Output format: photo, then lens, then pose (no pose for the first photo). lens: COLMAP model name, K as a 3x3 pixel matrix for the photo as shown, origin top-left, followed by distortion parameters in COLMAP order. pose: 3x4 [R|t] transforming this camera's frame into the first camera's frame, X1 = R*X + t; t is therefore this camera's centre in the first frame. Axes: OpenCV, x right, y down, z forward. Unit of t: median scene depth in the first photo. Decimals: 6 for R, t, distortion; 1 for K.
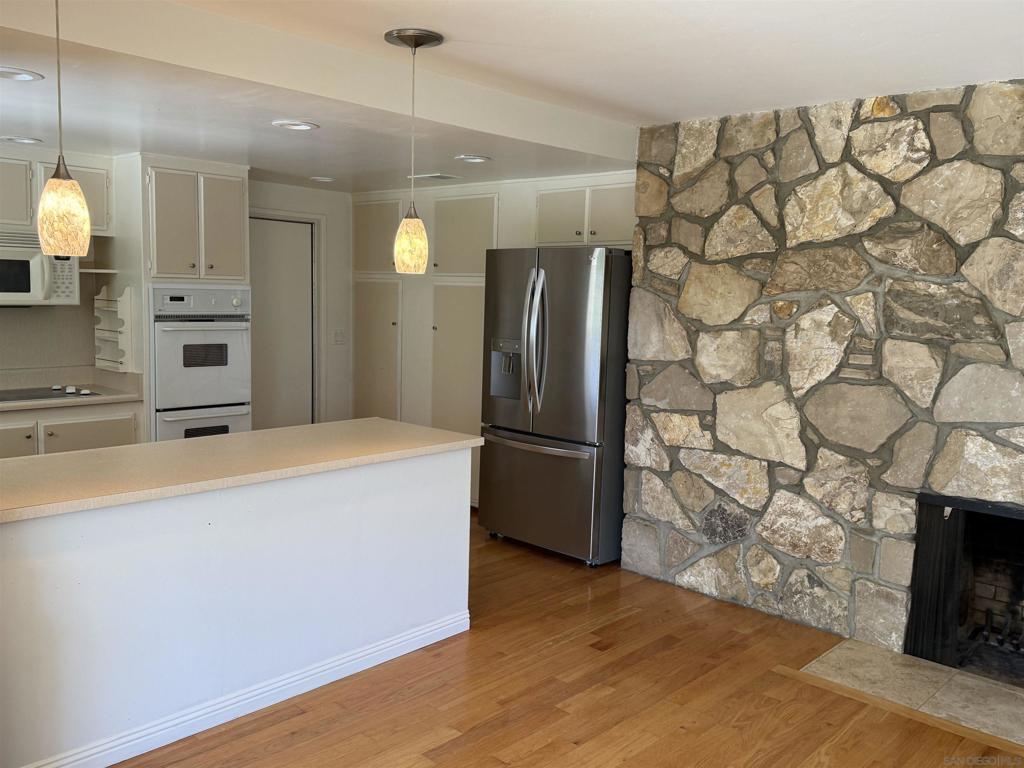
lens RADIAL K [[866.3, 0, 511.1], [0, 866.3, 389.8], [0, 0, 1]] dist [0.123293, -0.229953]
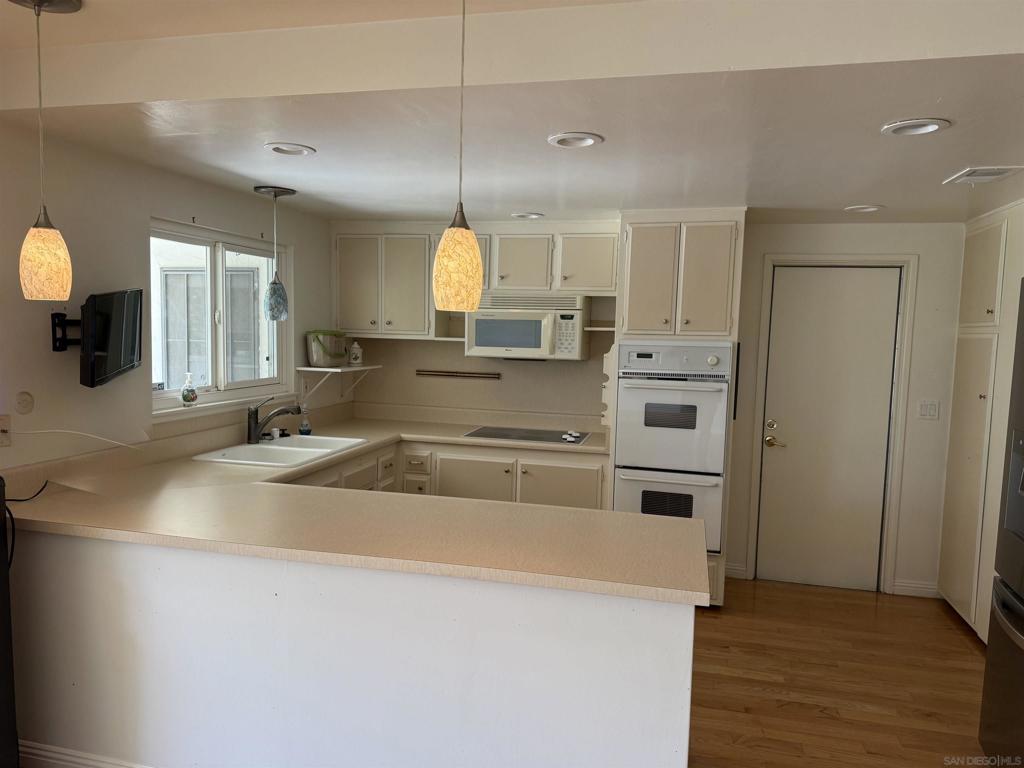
lens RADIAL K [[713.3, 0, 511.4], [0, 713.3, 391.3], [0, 0, 1]] dist [0.138059, -0.197803]
pose [[0.493162, 0.059174, -0.867923, 0.287128], [-0.113213, 0.993565, 0.003412, -0.060393], [0.862540, 0.096578, 0.496687, 0.577568]]
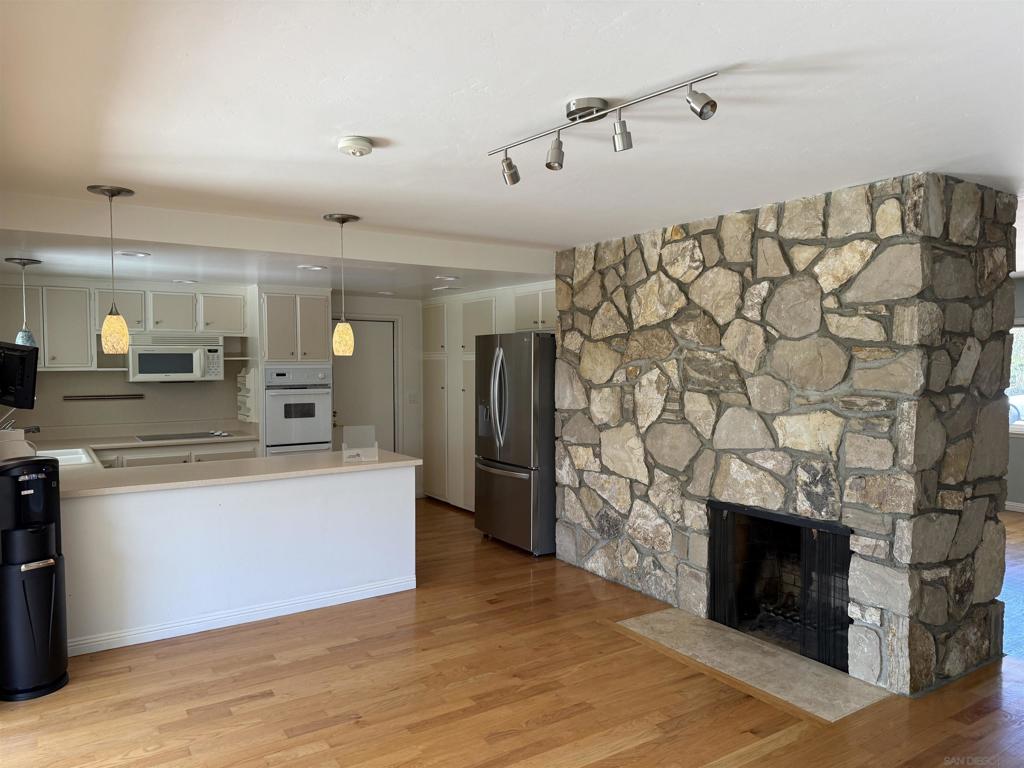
lens RADIAL K [[713.3, 0, 511.4], [0, 713.3, 391.3], [0, 0, 1]] dist [0.138059, -0.197803]
pose [[0.971939, -0.018267, -0.234521, 0.386736], [0.000864, 0.997251, -0.074094, 0.026109], [0.235230, 0.071813, 0.969283, -0.183110]]
